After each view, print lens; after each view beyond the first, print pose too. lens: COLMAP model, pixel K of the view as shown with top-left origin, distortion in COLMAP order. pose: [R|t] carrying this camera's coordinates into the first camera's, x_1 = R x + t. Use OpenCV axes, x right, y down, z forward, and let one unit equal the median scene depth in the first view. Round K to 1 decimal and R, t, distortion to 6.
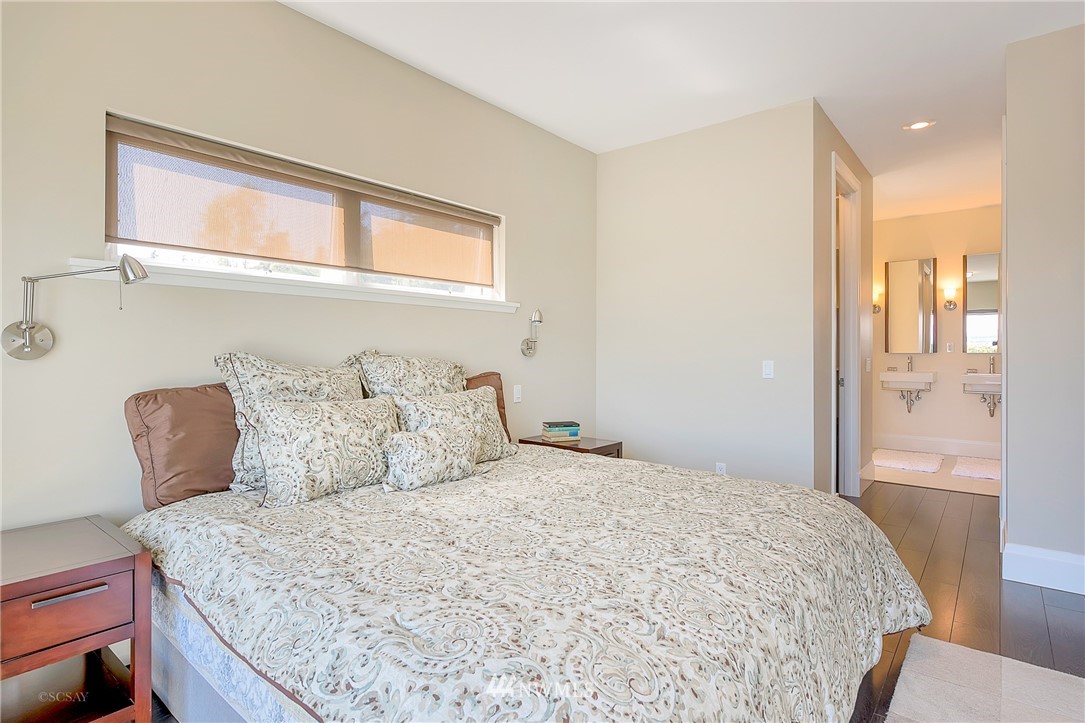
lens RADIAL K [[554.9, 0, 540.6], [0, 554.9, 354.2], [0, 0, 1]] dist [-0.000296, 0.000092]
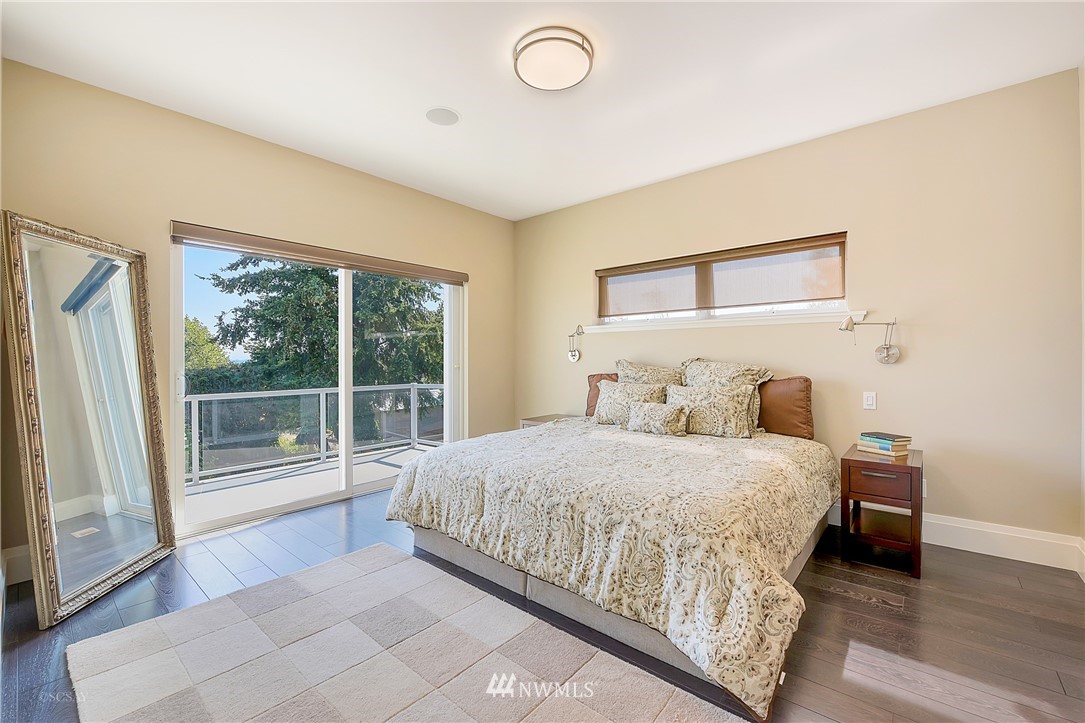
lens RADIAL K [[453.1, 0, 539.7], [0, 453.1, 362.2], [0, 0, 1]] dist [-0.000792, -0.000037]
pose [[-0.011527, 0.002129, -0.999931, 1.003542], [-0.005545, 0.999982, 0.002193, 0.004584], [0.999918, 0.005570, -0.011515, 0.537505]]
